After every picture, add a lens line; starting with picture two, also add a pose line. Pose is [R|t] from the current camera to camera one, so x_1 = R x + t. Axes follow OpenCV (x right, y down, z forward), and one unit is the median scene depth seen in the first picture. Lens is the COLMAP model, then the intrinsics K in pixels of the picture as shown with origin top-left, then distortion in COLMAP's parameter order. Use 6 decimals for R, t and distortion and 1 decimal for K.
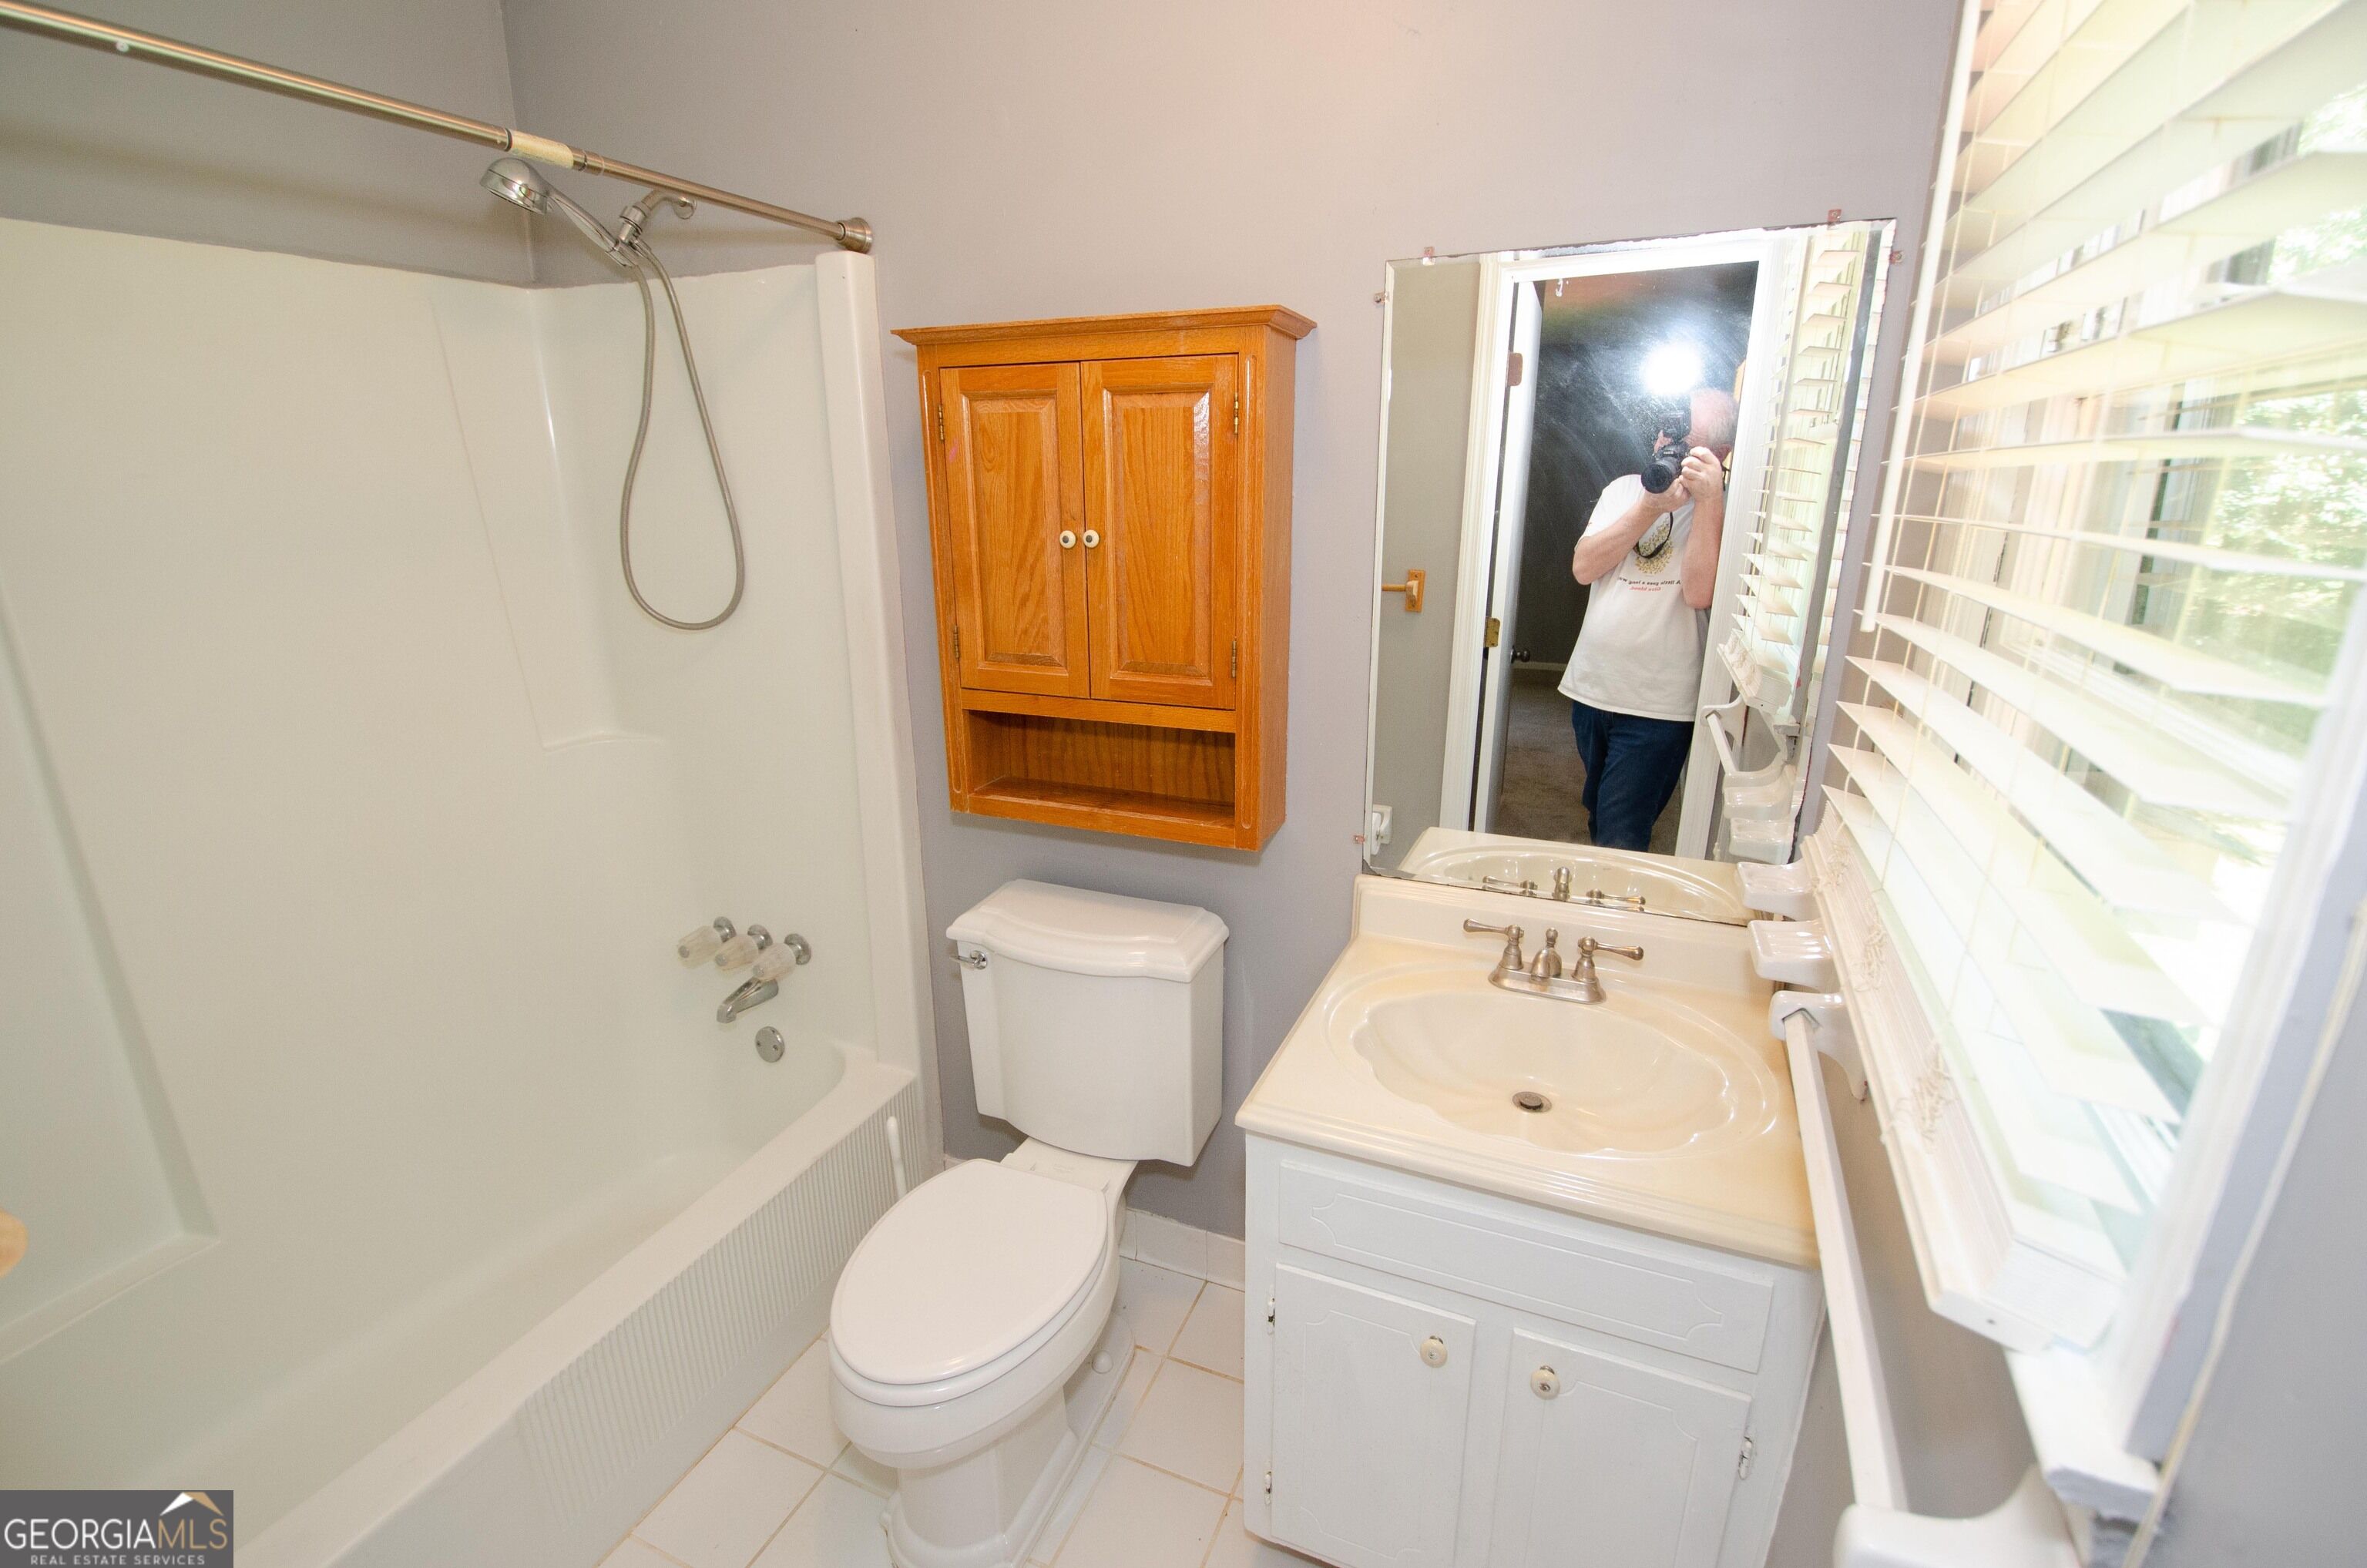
lens RADIAL K [[1025.2, 0, 1200.0], [0, 1025.2, 787.8], [0, 0, 1]] dist [0.023482, -0.028390]
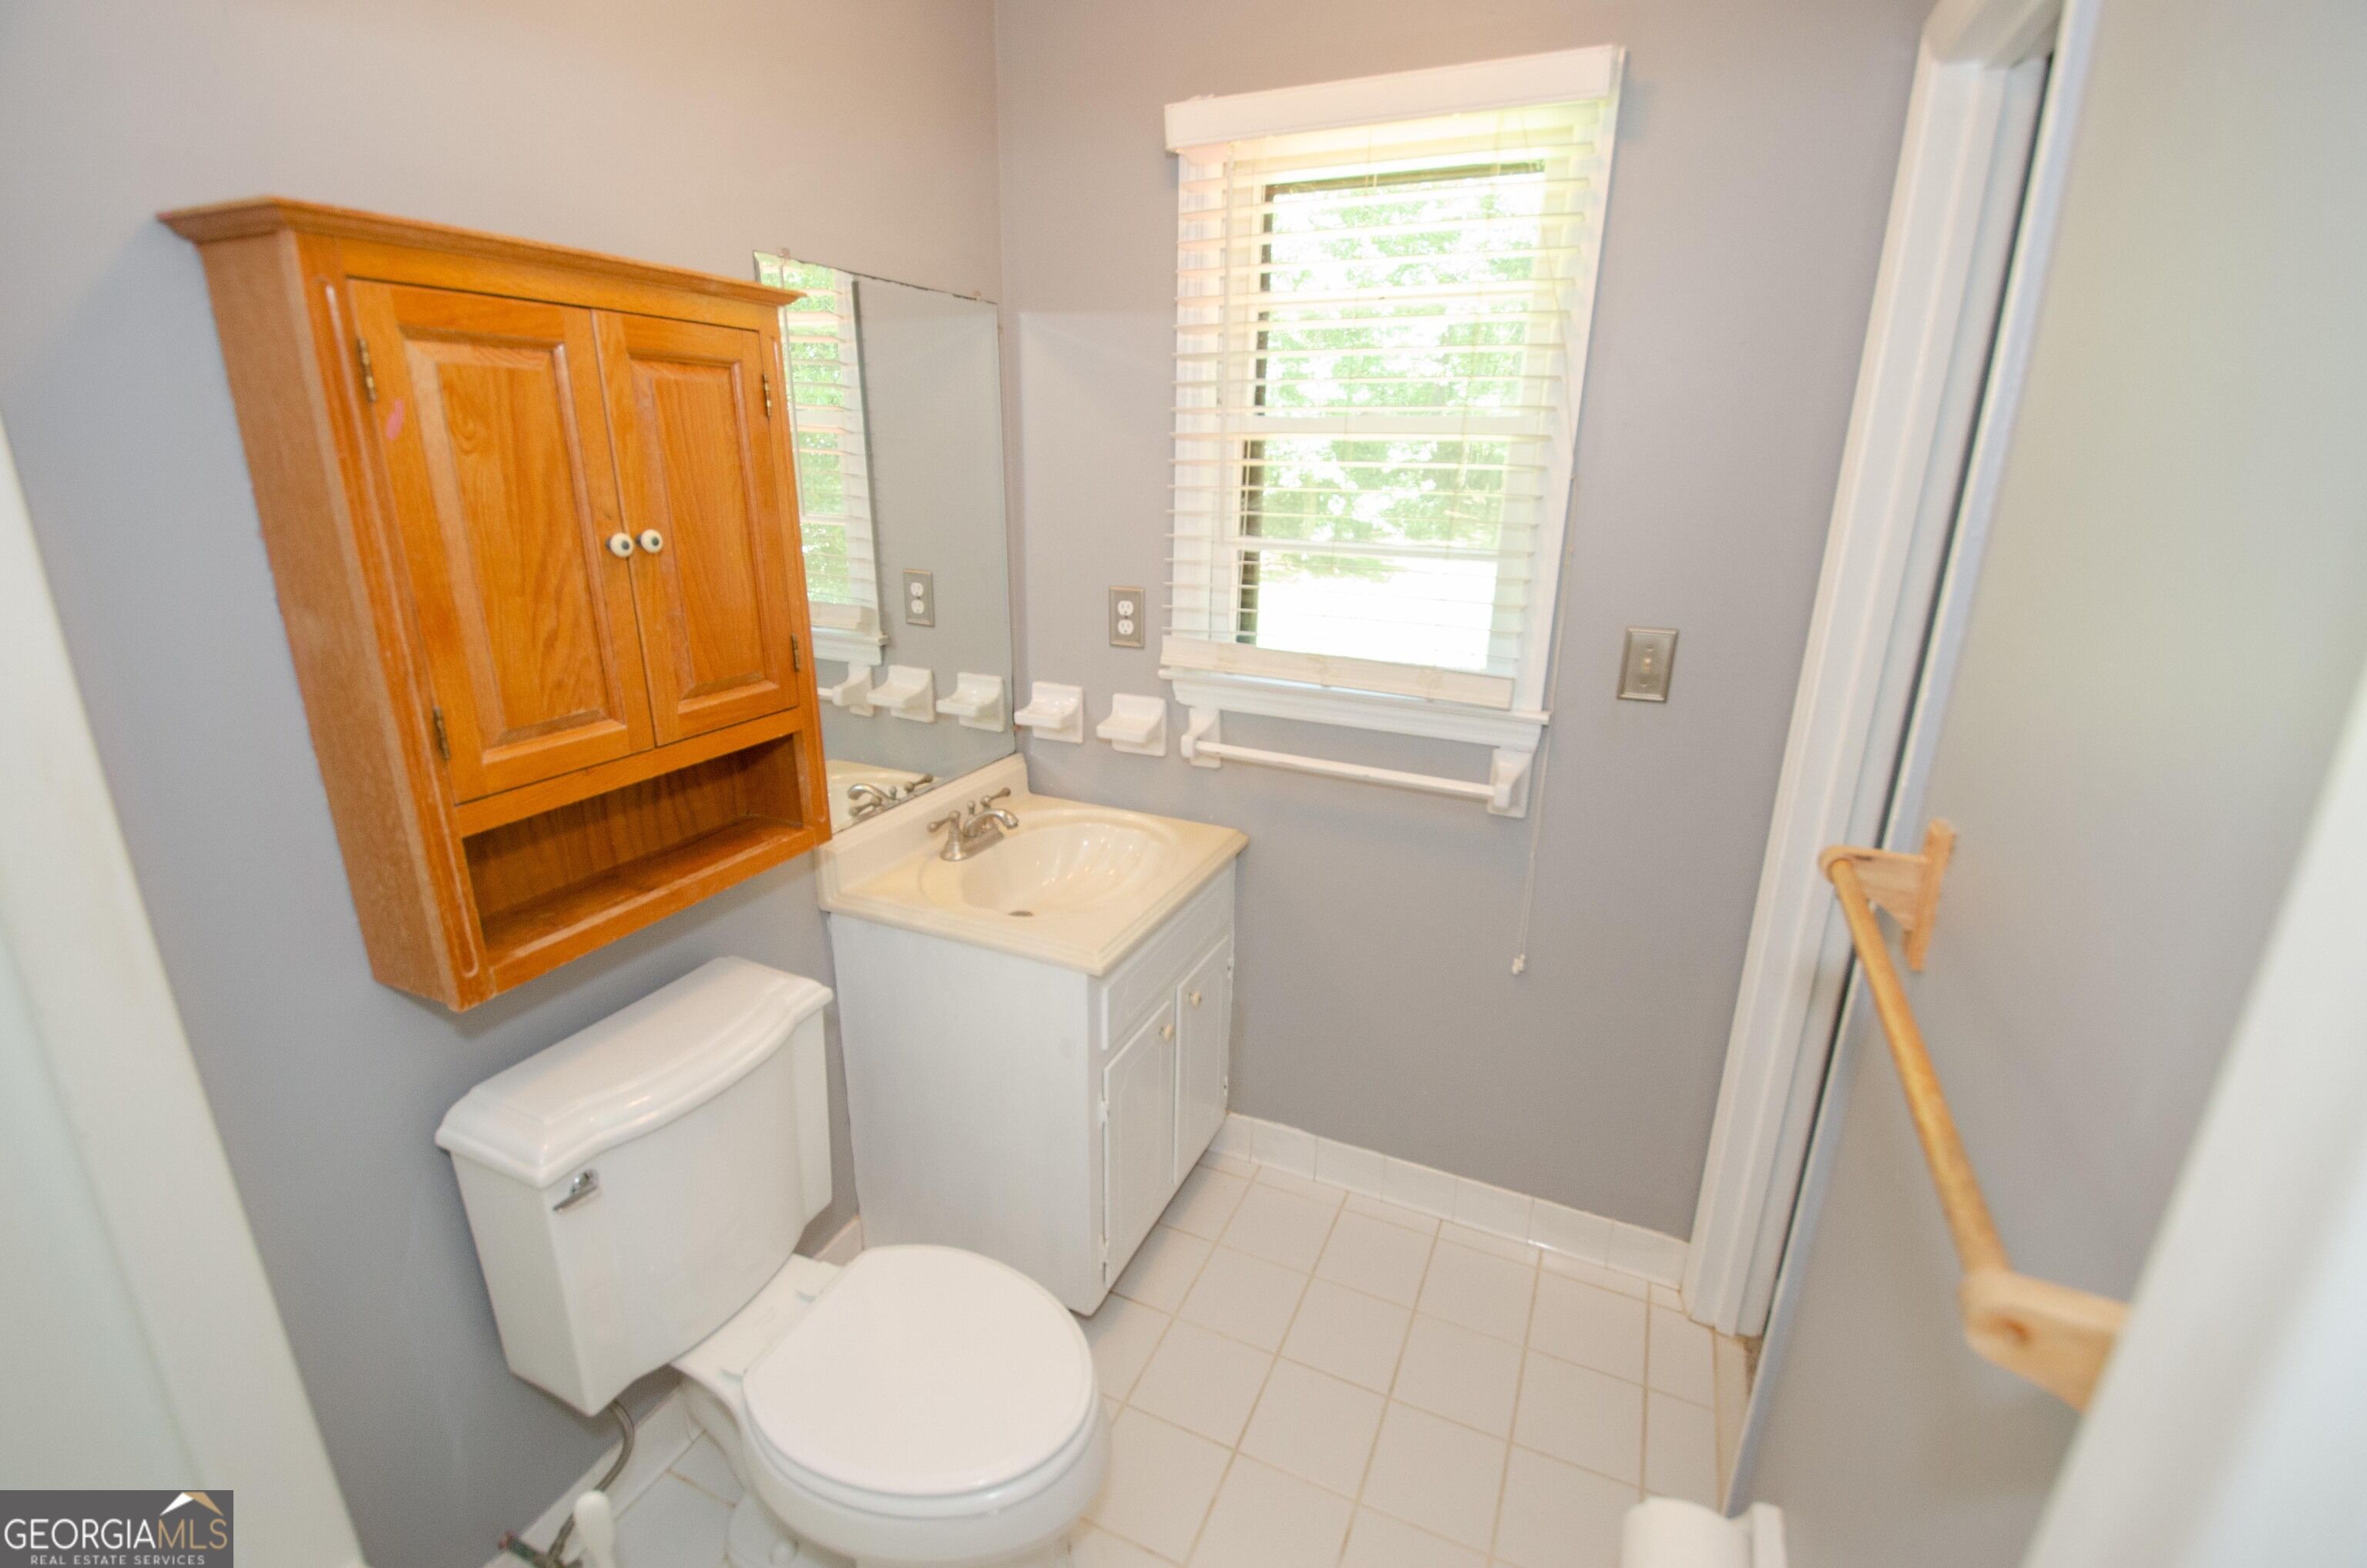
lens RADIAL K [[1025.2, 0, 1200.0], [0, 1025.2, 787.8], [0, 0, 1]] dist [0.023482, -0.028390]
pose [[0.016982, -0.308285, 0.951142, -0.865524], [0.269699, 0.917432, 0.292543, -0.179073], [-0.962795, 0.251554, 0.098724, 0.542468]]
